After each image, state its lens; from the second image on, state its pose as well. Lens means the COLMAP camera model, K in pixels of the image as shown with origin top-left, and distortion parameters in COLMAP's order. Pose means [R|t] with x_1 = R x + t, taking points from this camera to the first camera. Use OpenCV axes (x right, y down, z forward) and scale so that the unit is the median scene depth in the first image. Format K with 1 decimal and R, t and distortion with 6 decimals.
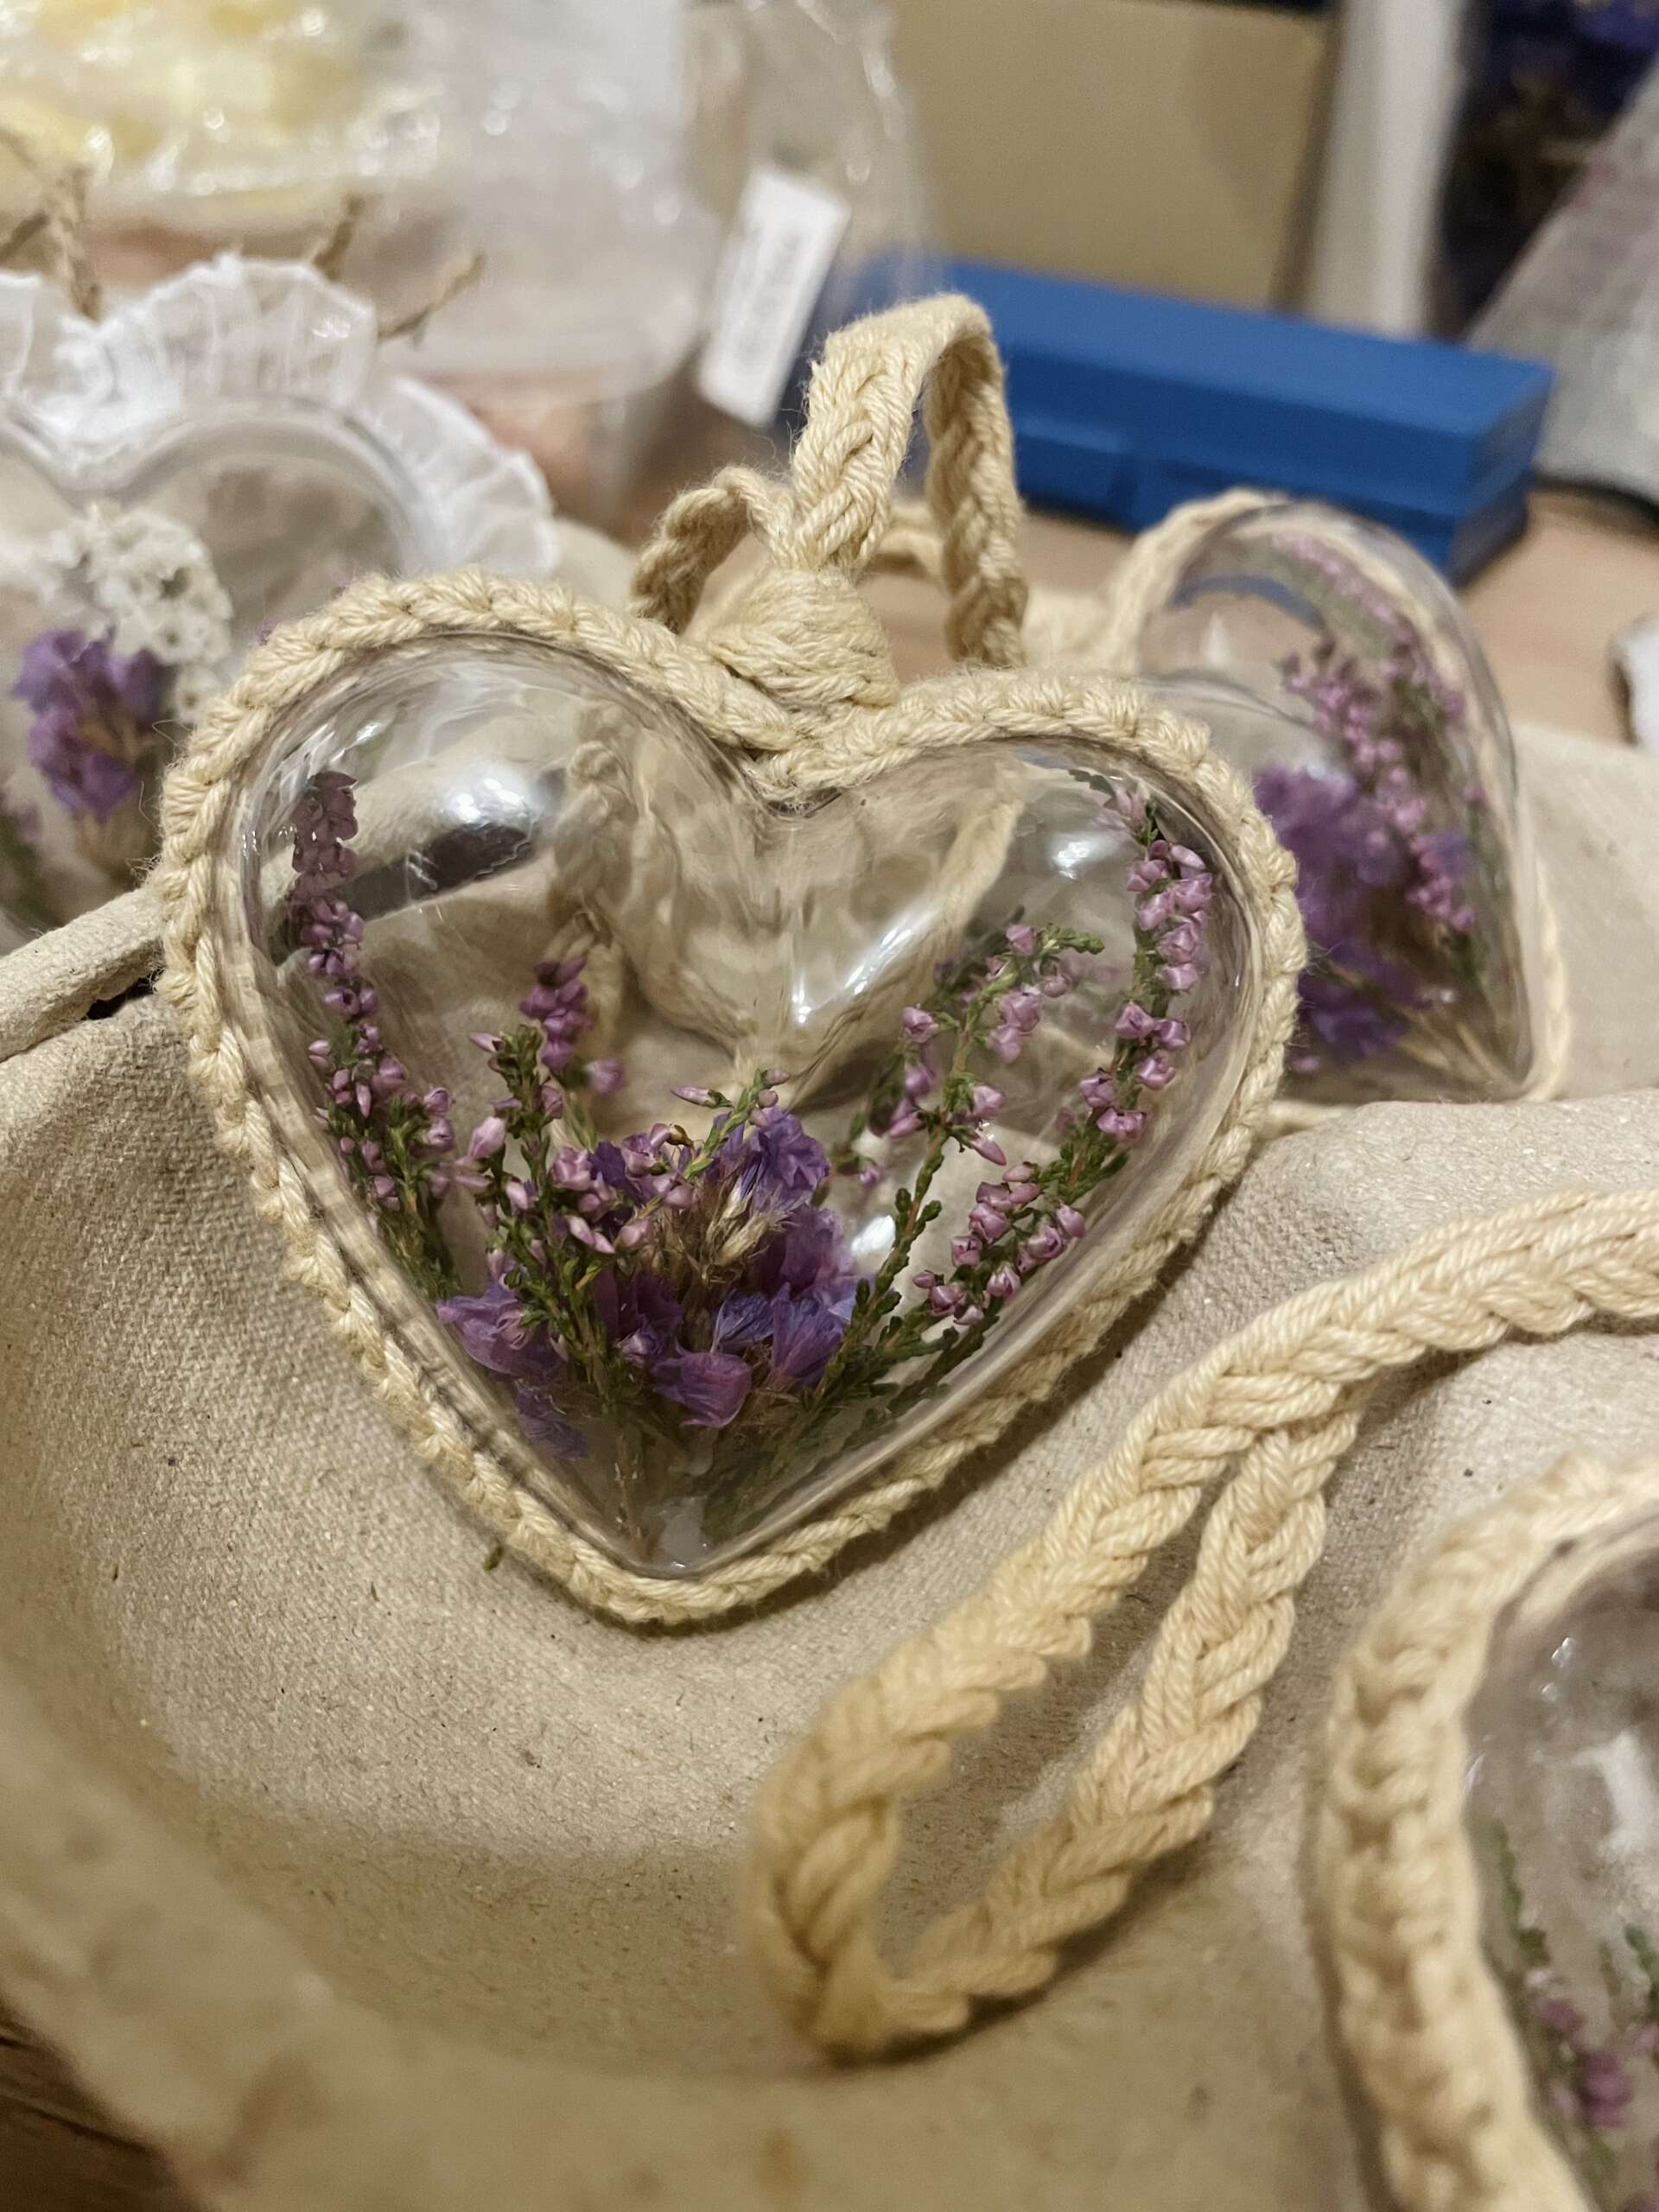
lens RADIAL K [[1705.0, 0, 829.5], [0, 1705.0, 1106.0], [0, 0, 1]] dist [0.098550, -0.190022]
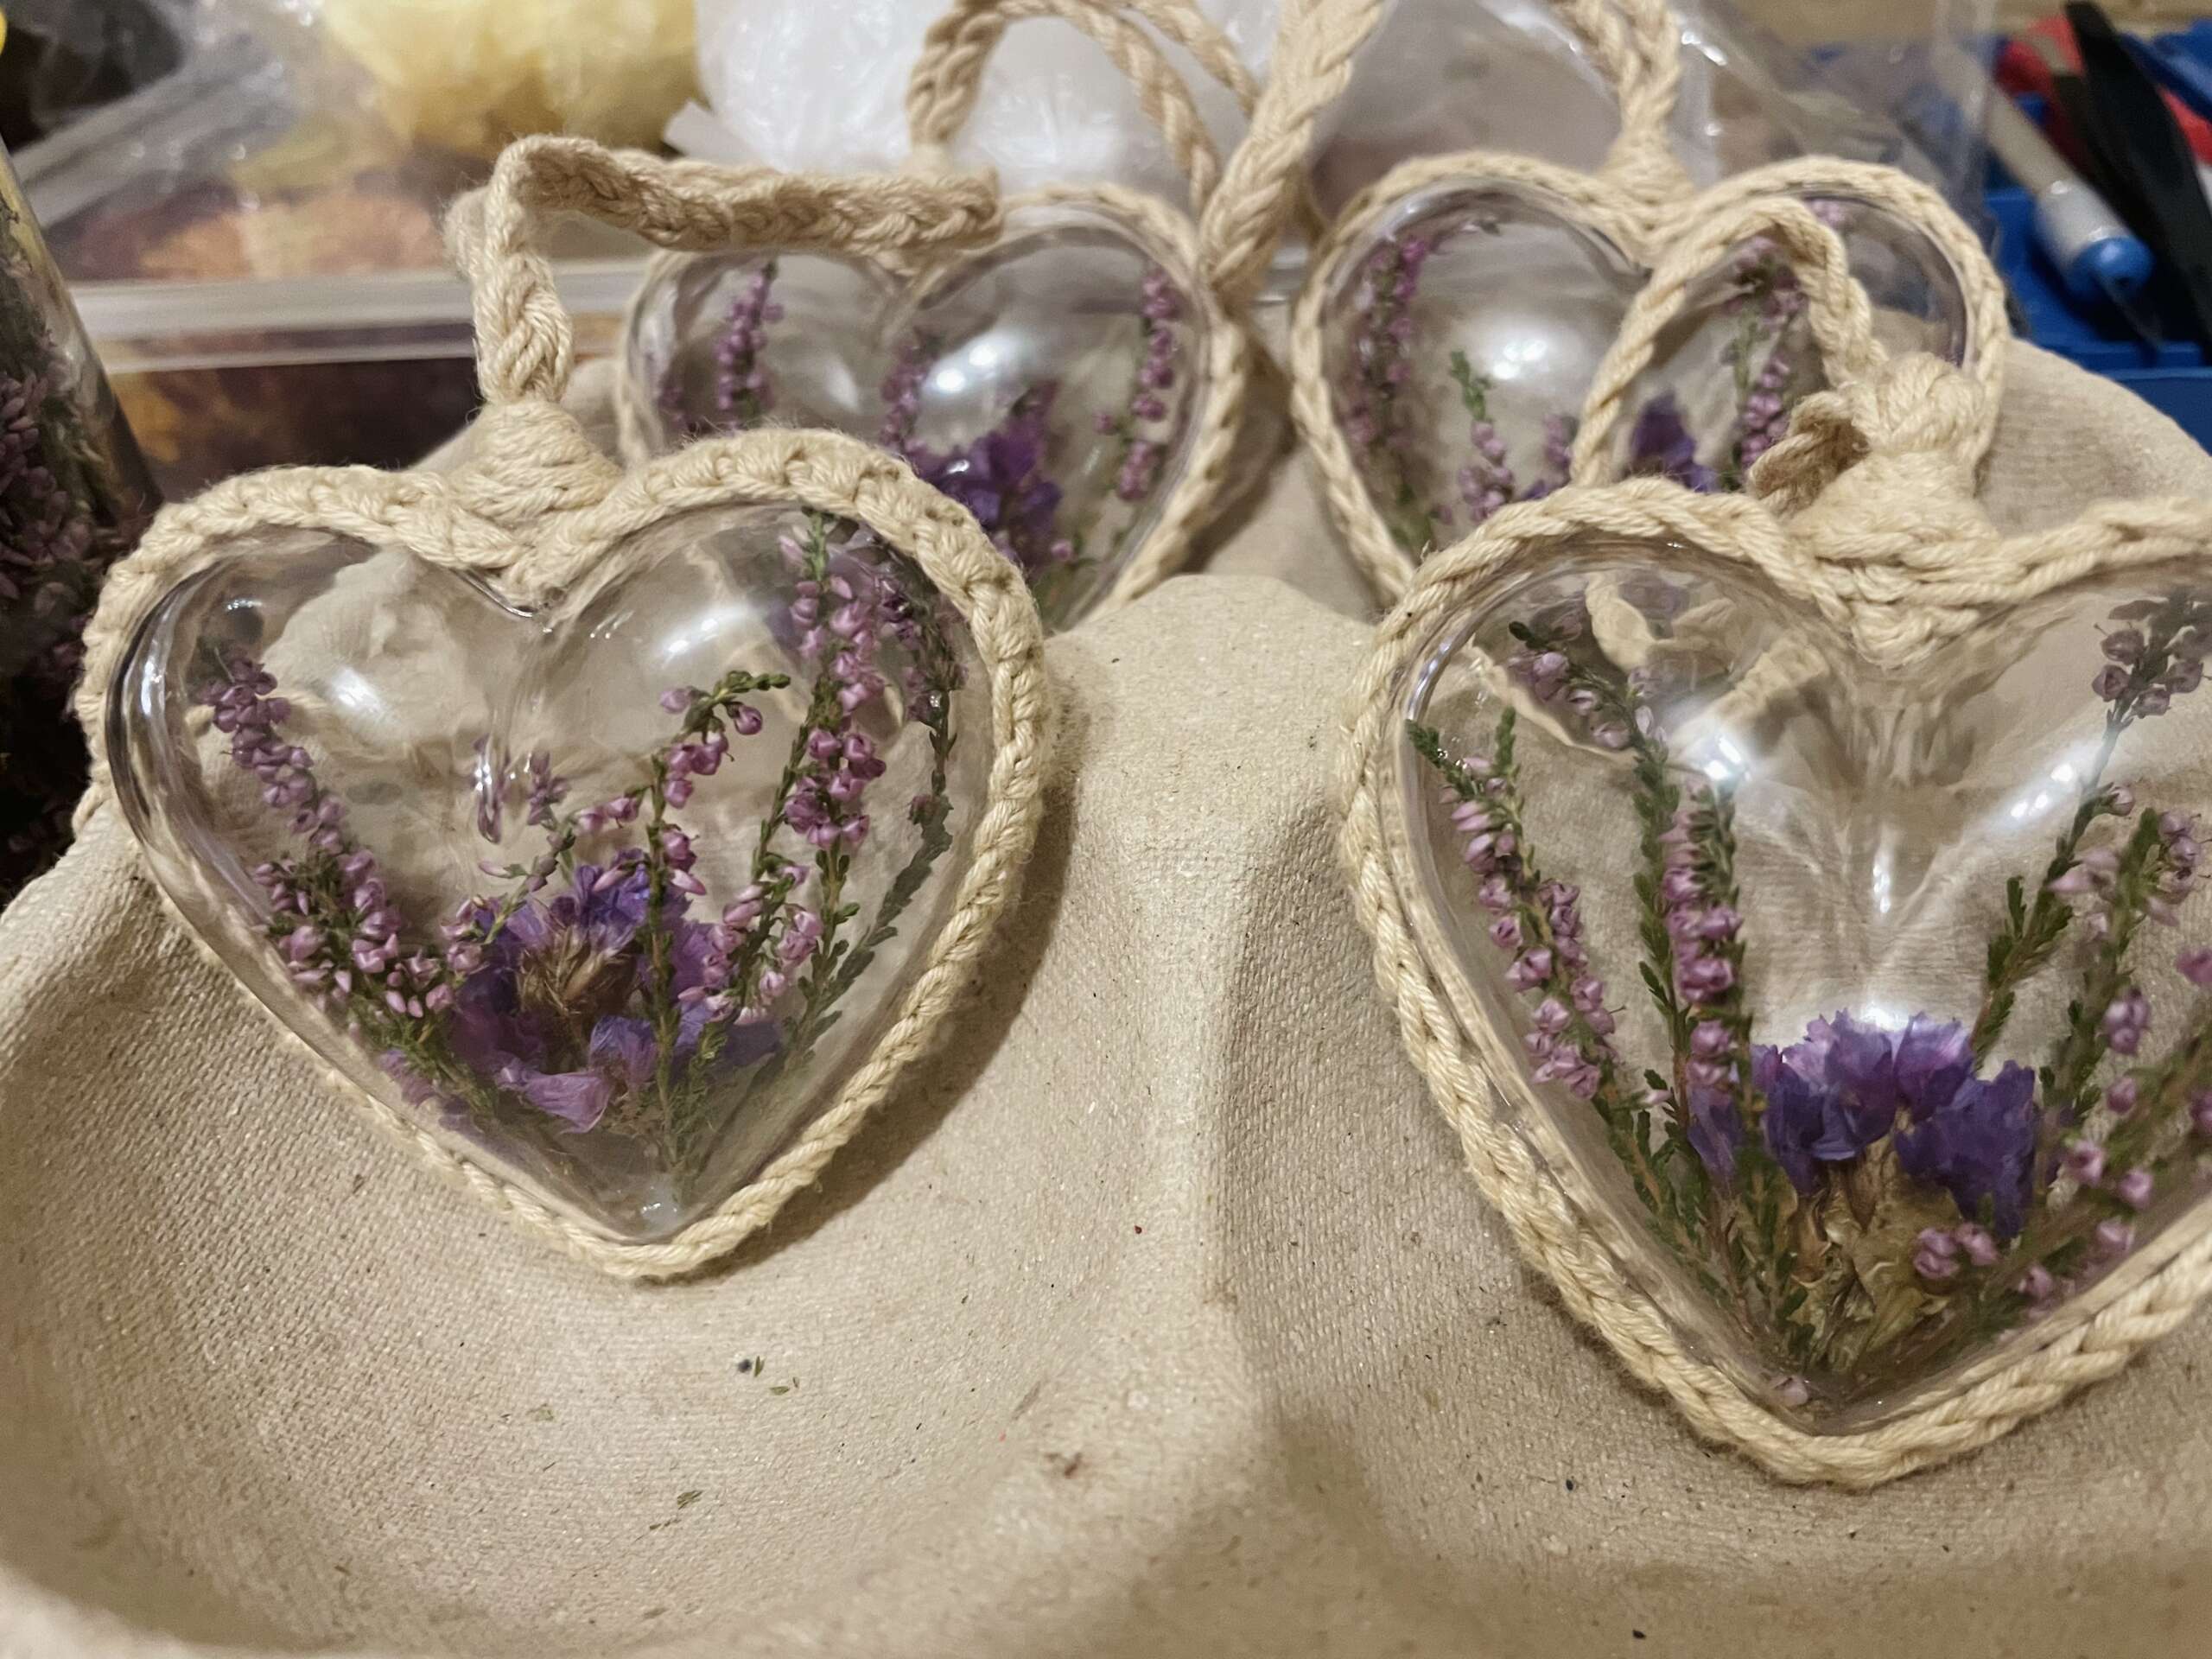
lens RADIAL K [[1705.0, 0, 1106.0], [0, 1705.0, 829.5], [0, 0, 1]] dist [0.098550, -0.190022]
pose [[0.944034, -0.160243, -0.288308, 0.657104], [0.187240, 0.979927, 0.068449, -0.034647], [0.271553, -0.118601, 0.955088, -0.033656]]
